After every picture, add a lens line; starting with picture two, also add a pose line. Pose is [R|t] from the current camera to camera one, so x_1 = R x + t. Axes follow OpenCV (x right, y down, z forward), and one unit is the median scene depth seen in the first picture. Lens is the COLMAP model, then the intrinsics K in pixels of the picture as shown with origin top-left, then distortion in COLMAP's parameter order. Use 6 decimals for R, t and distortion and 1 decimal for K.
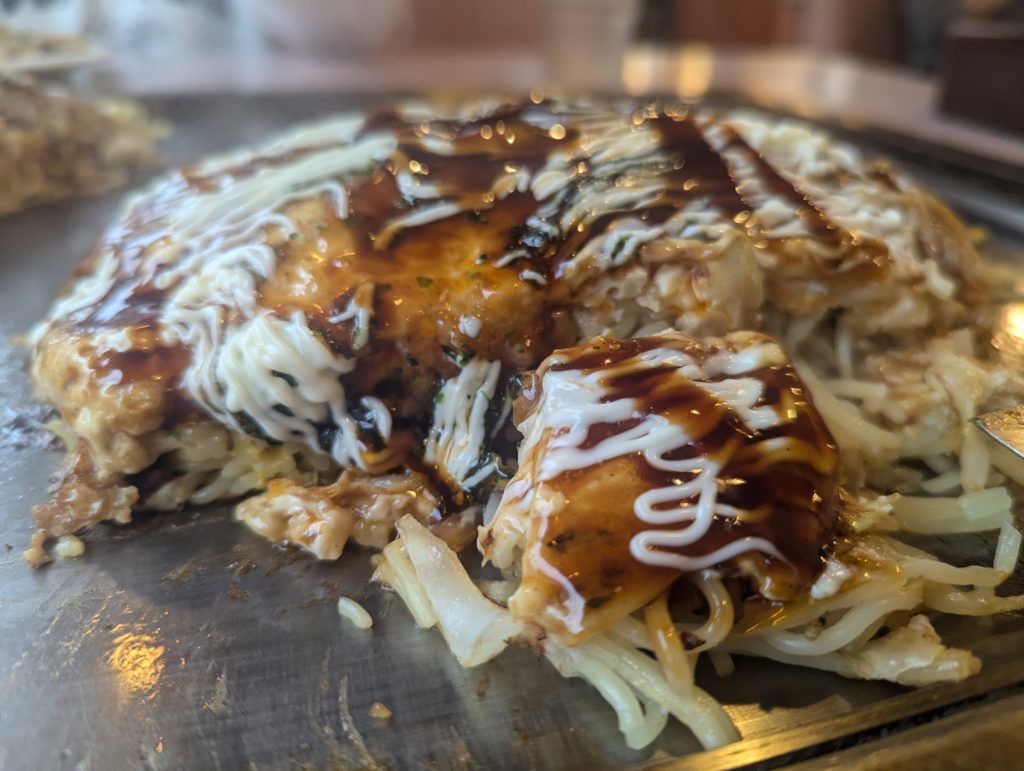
lens RADIAL K [[871.0, 0, 512.0], [0, 871.0, 385.5], [0, 0, 1]] dist [-0.012090, -0.104972]
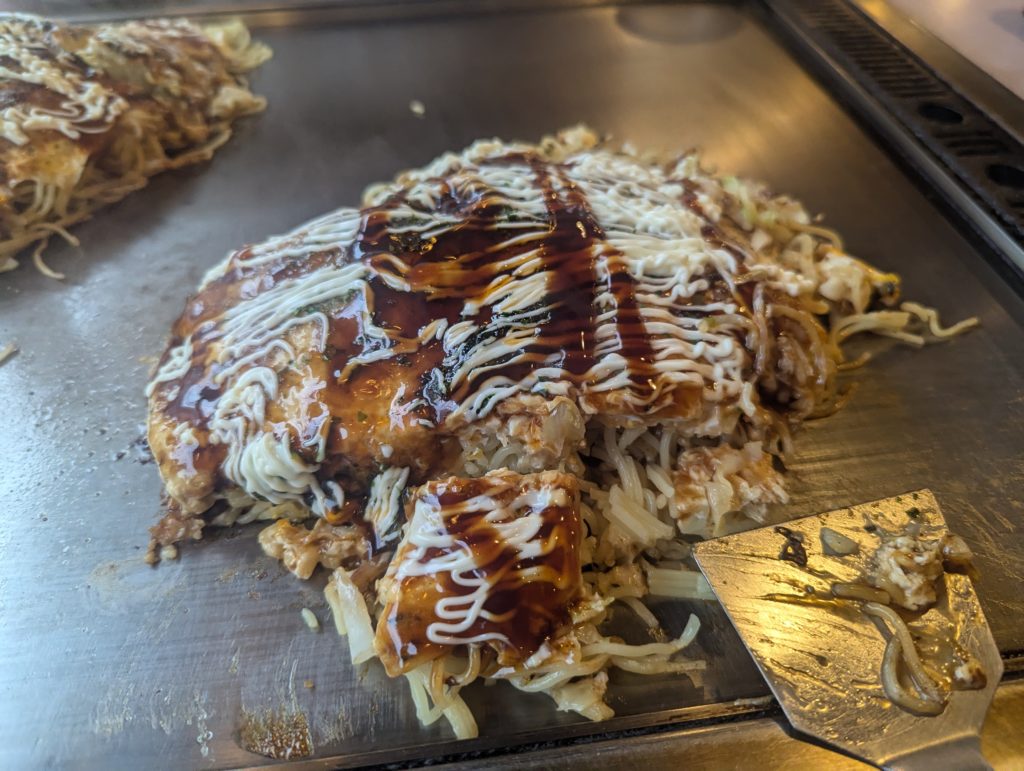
lens RADIAL K [[871.0, 0, 512.0], [0, 871.0, 385.5], [0, 0, 1]] dist [-0.012090, -0.104972]
pose [[0.981069, 0.085459, -0.173783, 0.456827], [-0.030324, 0.954088, 0.297989, -0.680027], [0.191270, -0.287078, 0.938617, -0.445236]]
